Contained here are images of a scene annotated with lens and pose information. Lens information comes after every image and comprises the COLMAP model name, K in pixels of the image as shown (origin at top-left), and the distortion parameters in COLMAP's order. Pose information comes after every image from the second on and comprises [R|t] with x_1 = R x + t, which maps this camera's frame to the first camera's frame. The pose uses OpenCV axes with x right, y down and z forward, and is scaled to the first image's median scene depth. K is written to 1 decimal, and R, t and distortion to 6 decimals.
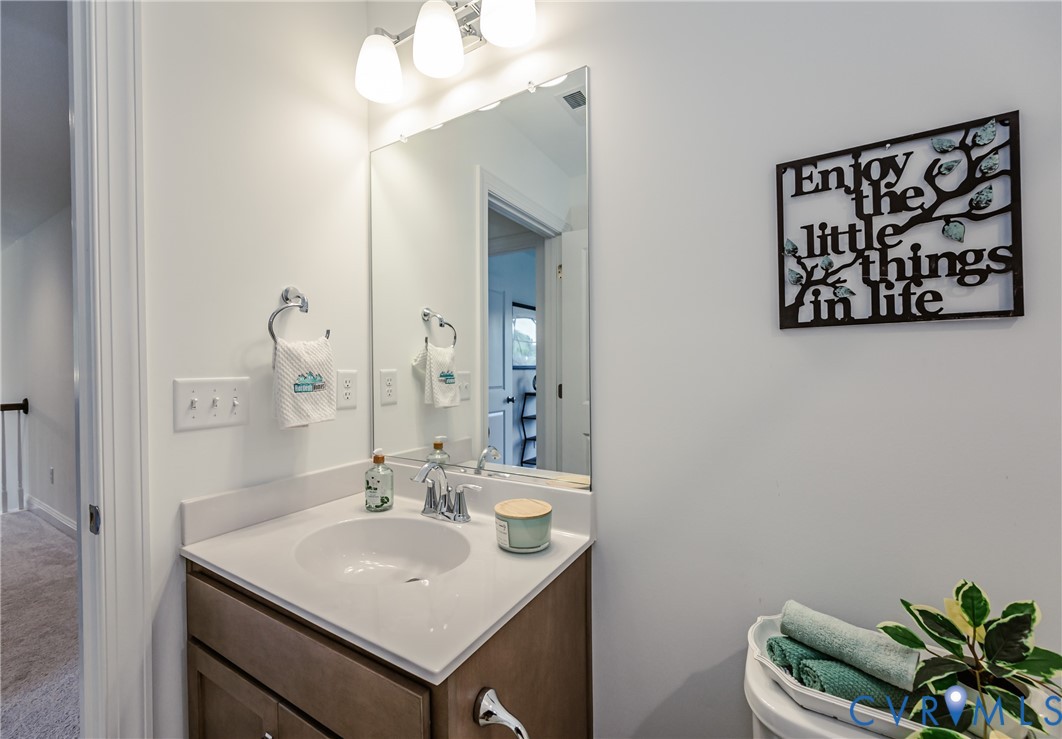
lens RADIAL K [[434.0, 0, 527.5], [0, 434.0, 370.8], [0, 0, 1]] dist [-0.000488, 0.000085]
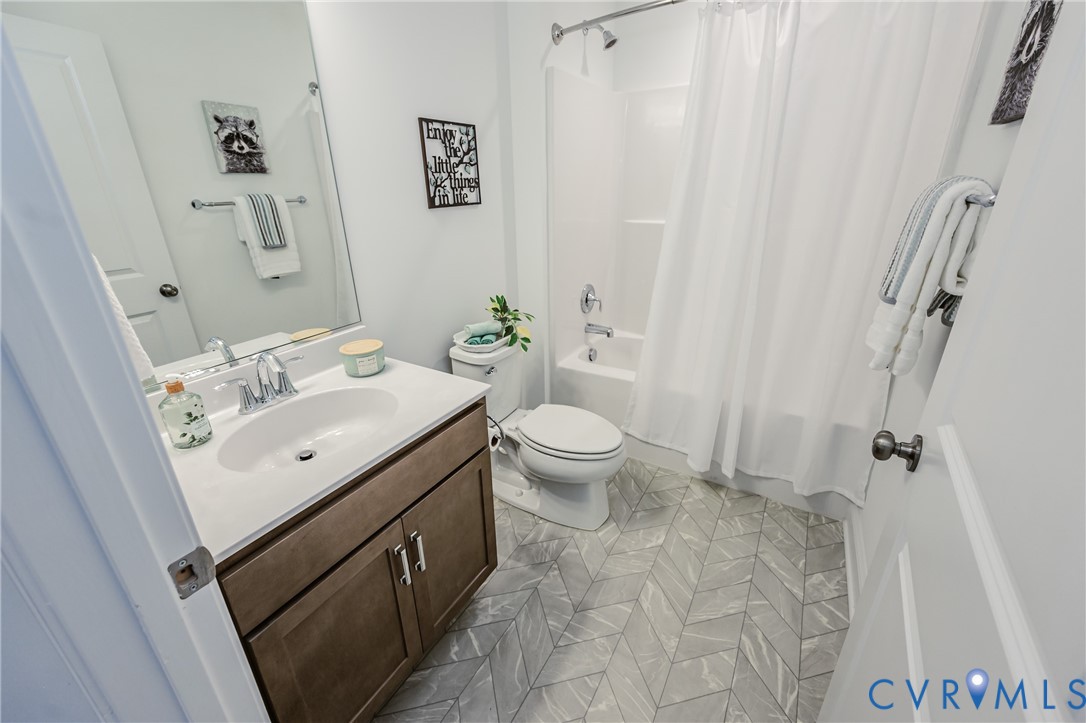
lens RADIAL K [[436.4, 0, 540.4], [0, 436.4, 357.8], [0, 0, 1]] dist [0.001029, -0.000112]
pose [[-0.007711, -0.356867, 0.934123, -1.726732], [0.029941, 0.933650, 0.356934, -0.173556], [-0.999522, 0.030721, 0.003486, 0.545090]]
